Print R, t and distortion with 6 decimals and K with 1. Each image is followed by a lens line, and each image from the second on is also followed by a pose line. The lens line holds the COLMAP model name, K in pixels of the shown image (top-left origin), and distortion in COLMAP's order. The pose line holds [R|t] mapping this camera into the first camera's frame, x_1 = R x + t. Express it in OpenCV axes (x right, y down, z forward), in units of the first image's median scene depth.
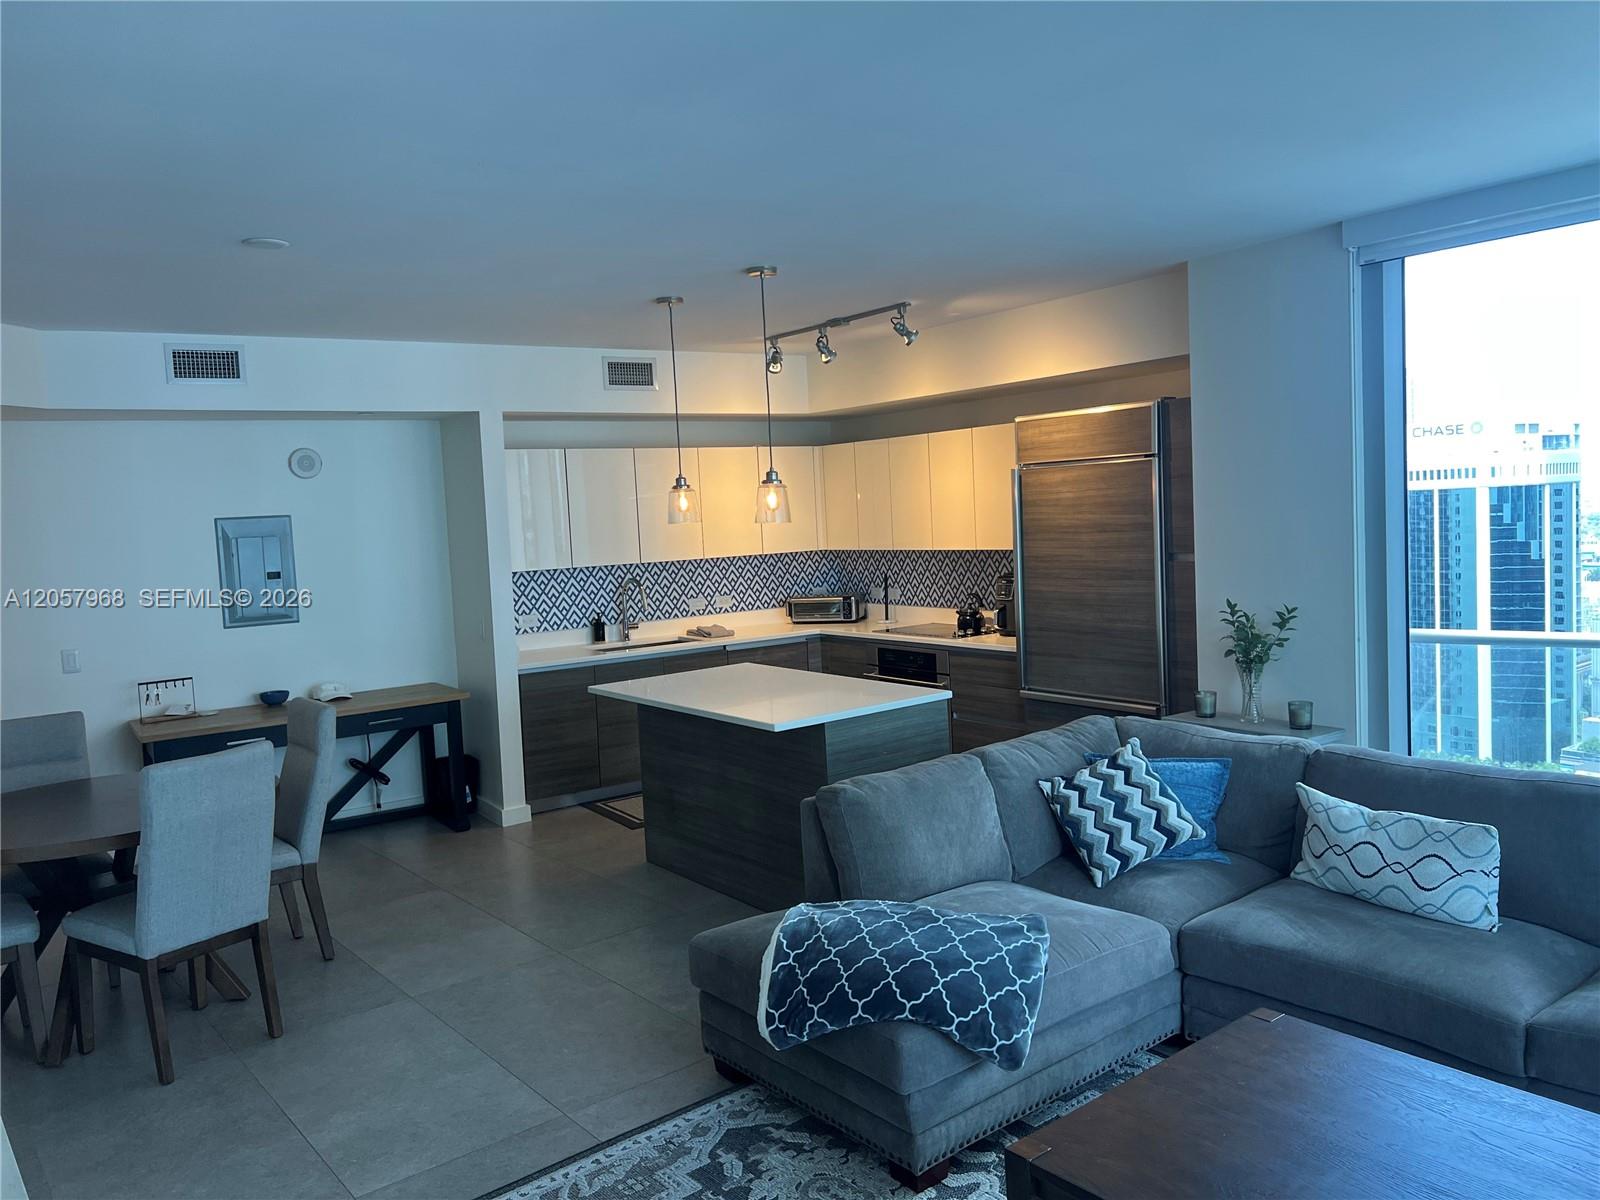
lens RADIAL K [[1192.5, 0, 820.0], [0, 1192.5, 593.4], [0, 0, 1]] dist [0.066543, -0.081549]
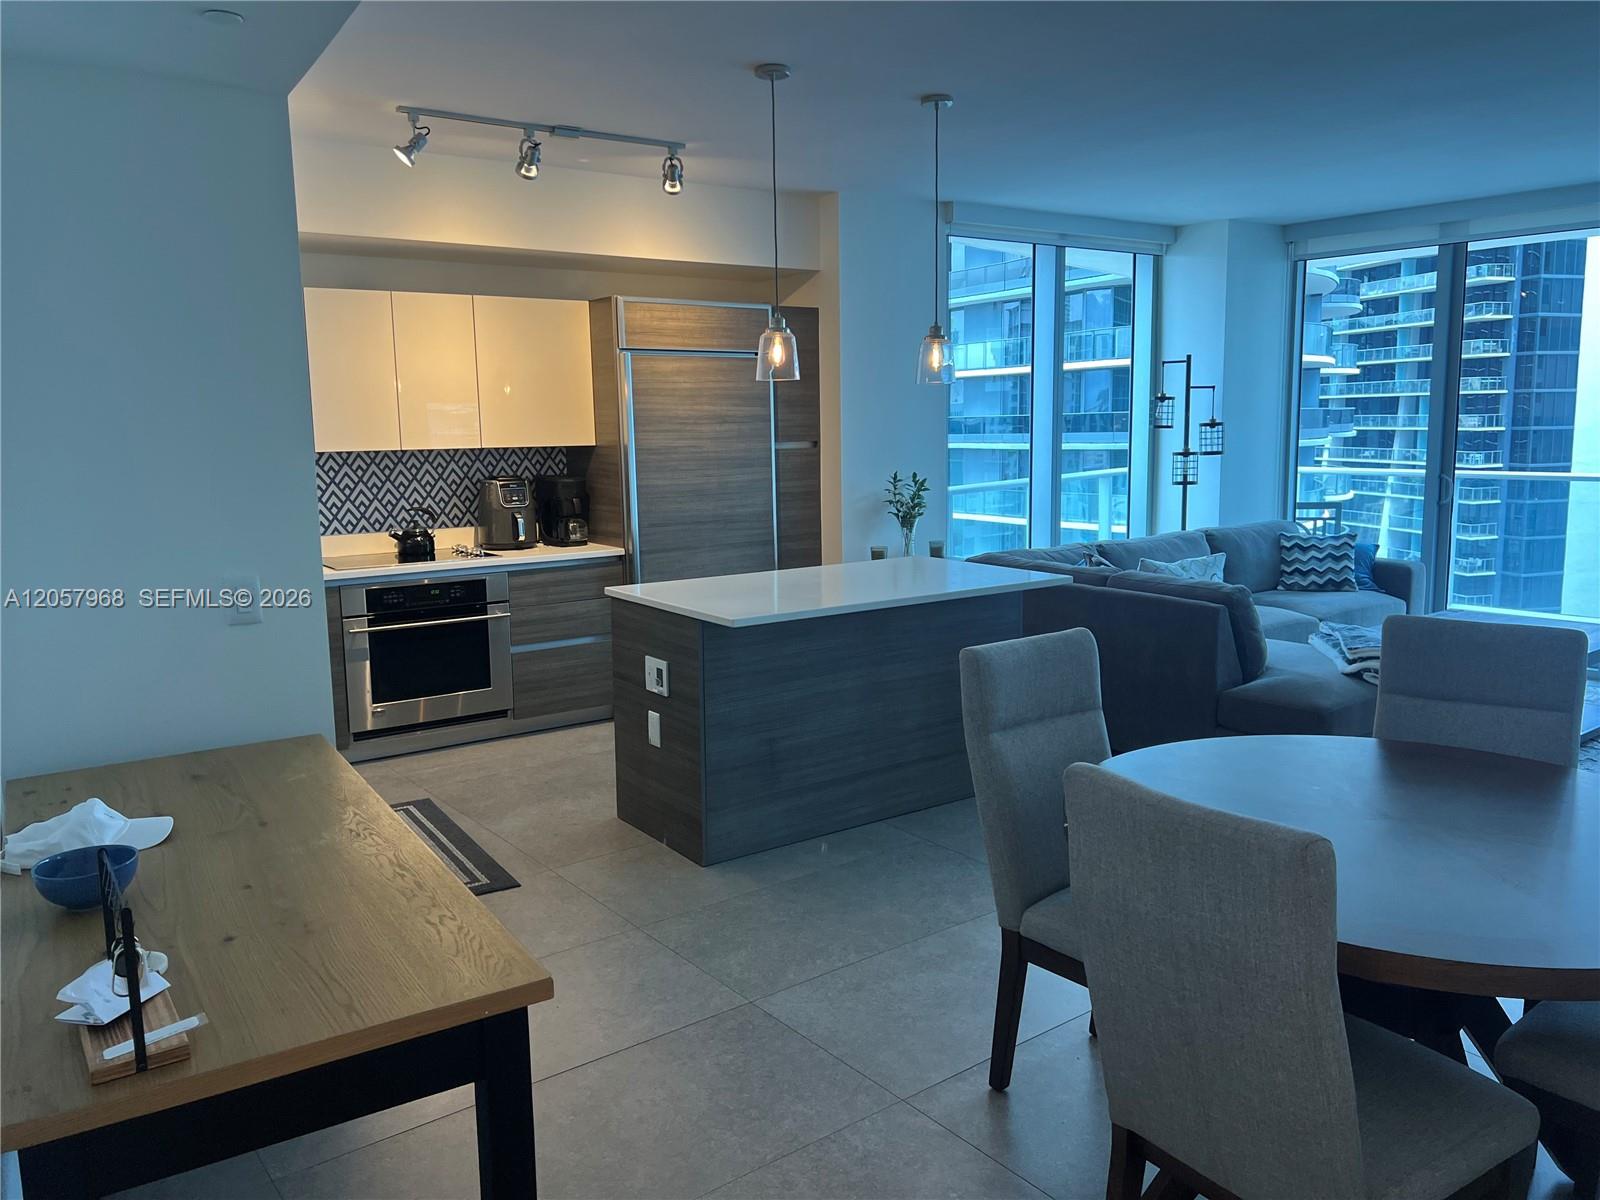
lens RADIAL K [[1192.5, 0, 796.9], [0, 1192.5, 592.0], [0, 0, 1]] dist [0.066543, -0.081549]
pose [[0.032061, -0.088784, 0.995535, -0.796552], [0.092260, 0.992057, 0.085503, 0.012140], [-0.995219, 0.089107, 0.039998, 0.881881]]
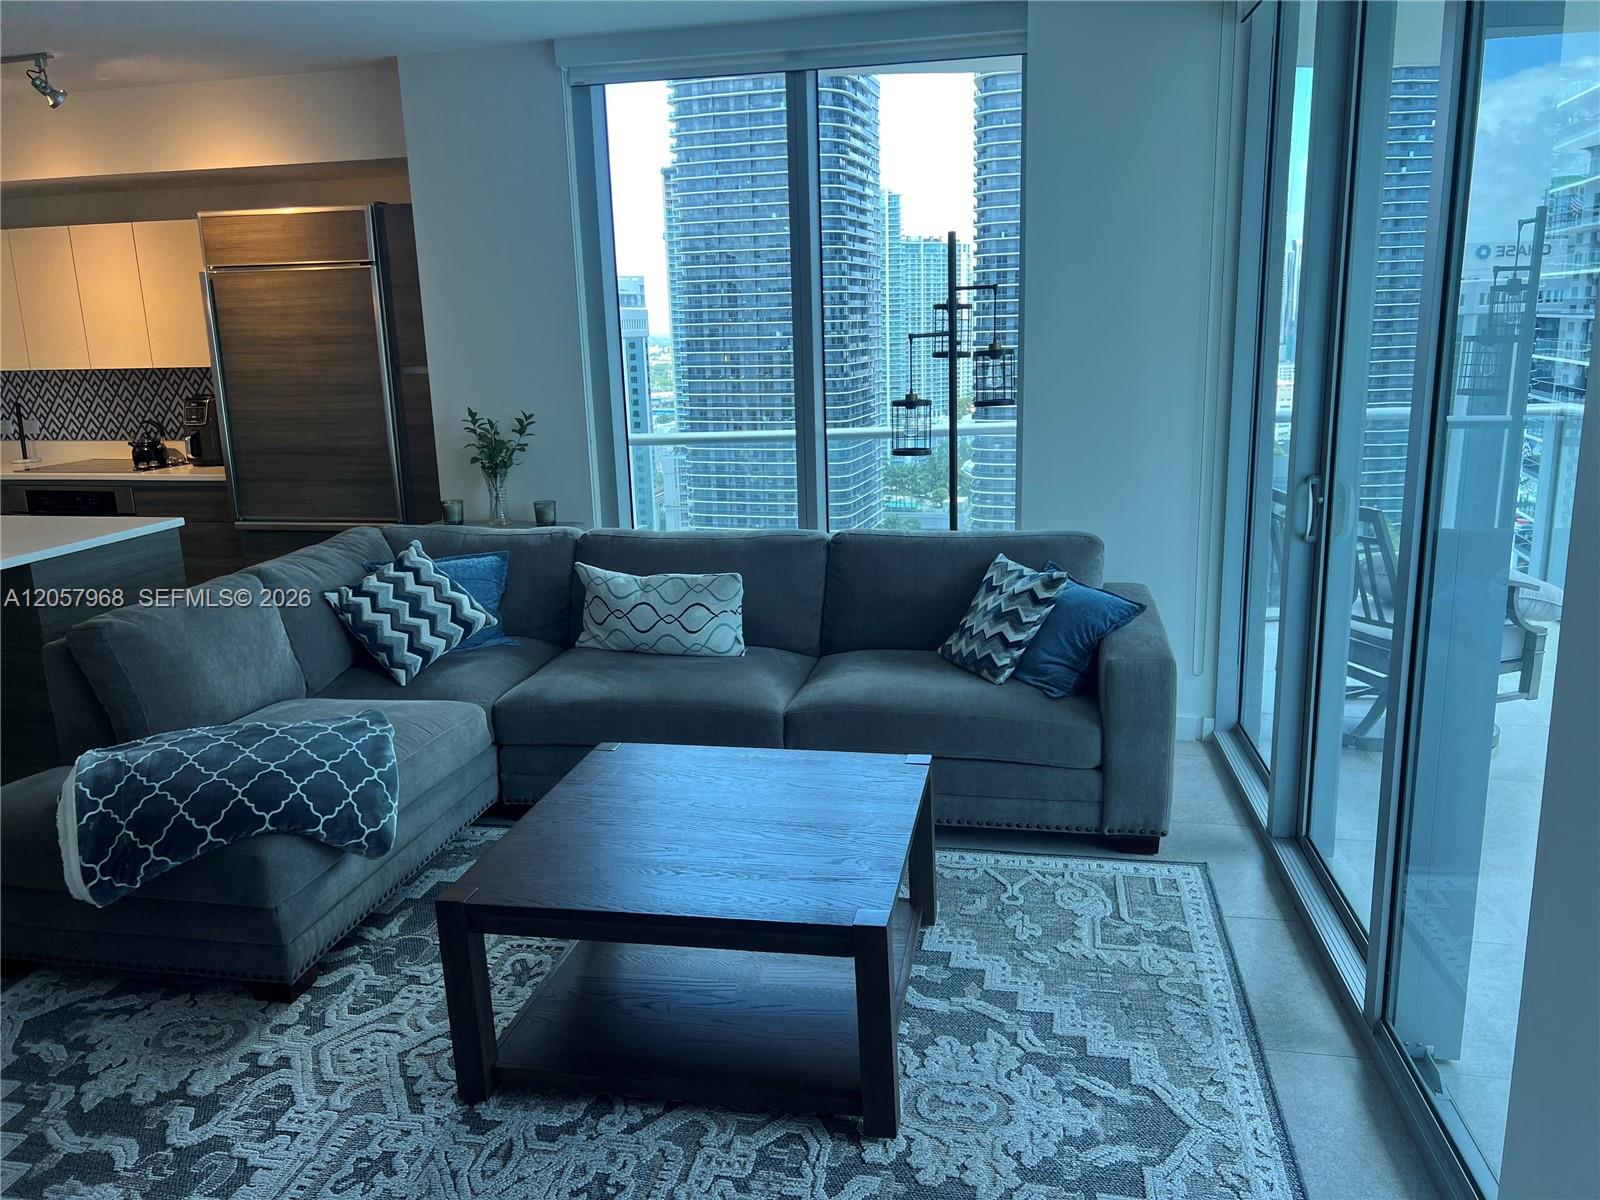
lens RADIAL K [[1192.5, 0, 813.5], [0, 1192.5, 593.4], [0, 0, 1]] dist [0.066543, -0.081549]
pose [[0.766795, -0.113910, 0.631705, -0.085744], [0.035232, 0.990113, 0.135773, 0.027265], [-0.640925, -0.081854, 0.763227, 0.008554]]
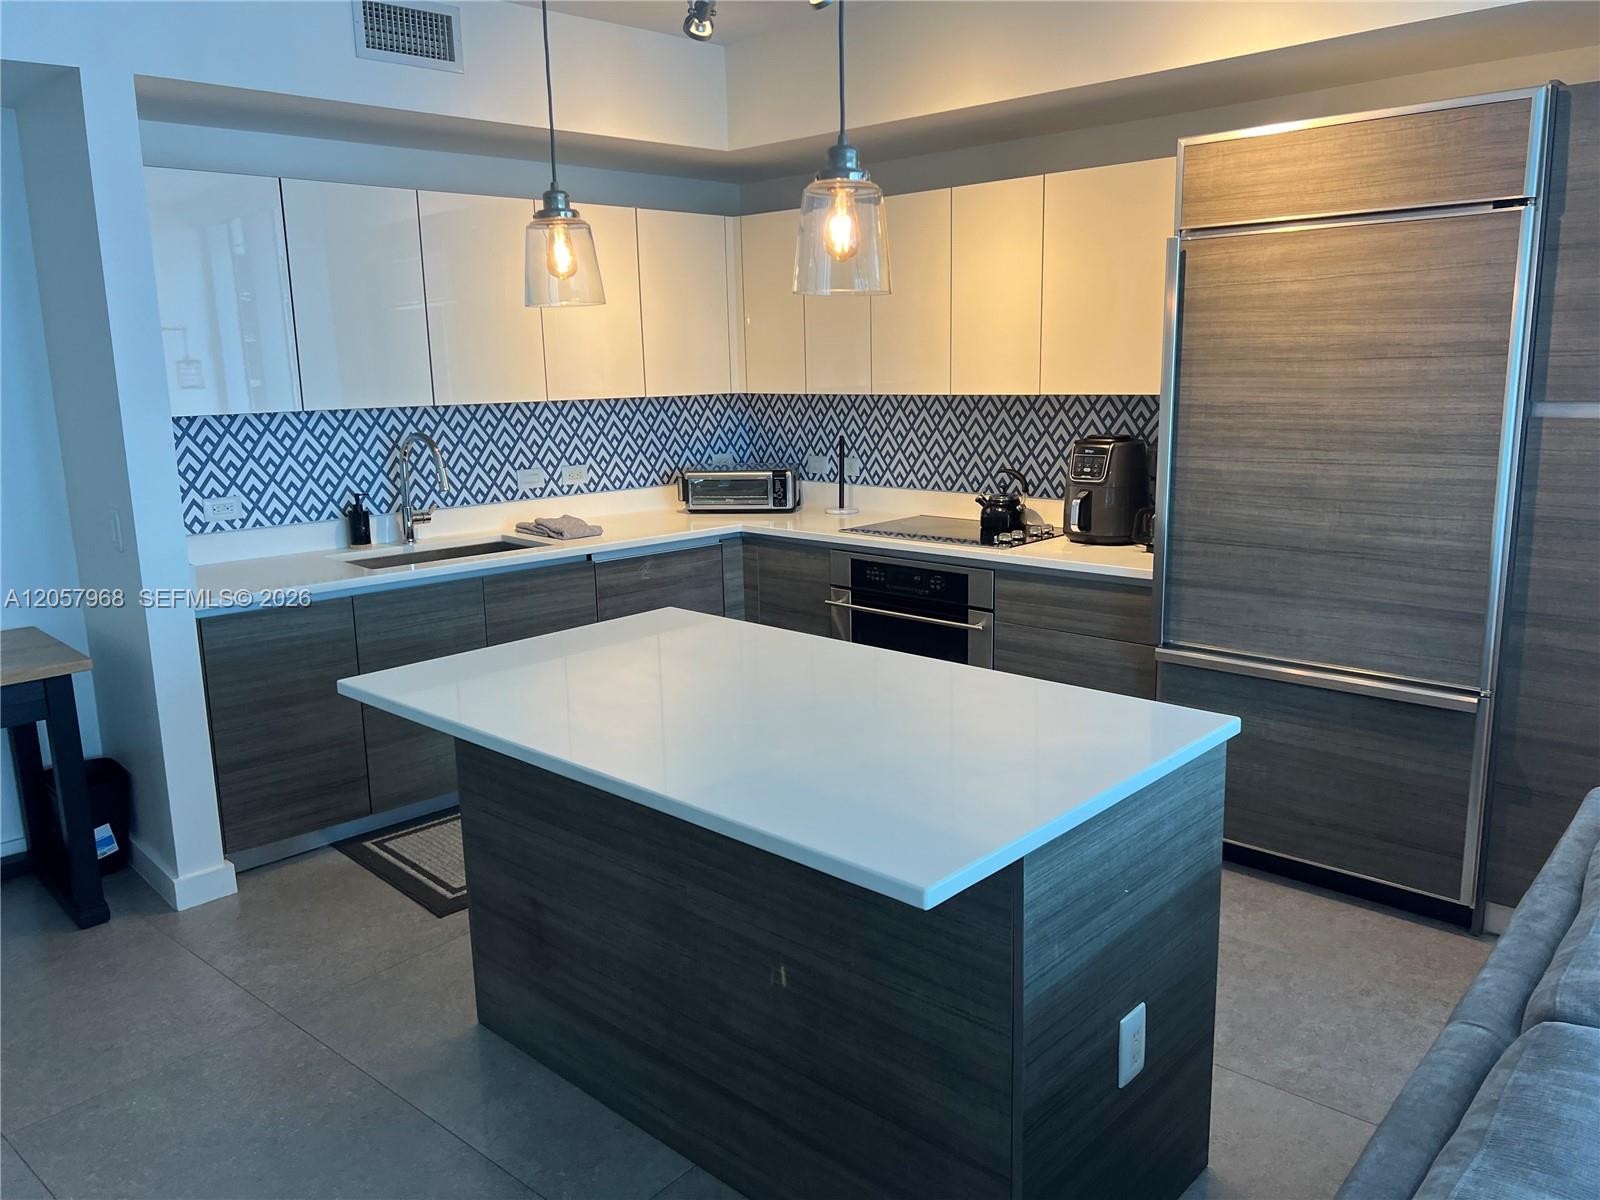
lens RADIAL K [[1192.5, 0, 813.6], [0, 1192.5, 591.3], [0, 0, 1]] dist [0.066543, -0.081549]
pose [[0.984041, -0.006315, 0.177828, -0.094321], [-0.014150, 0.993428, 0.113581, -0.007046], [-0.177376, -0.114284, 0.977485, 0.506869]]
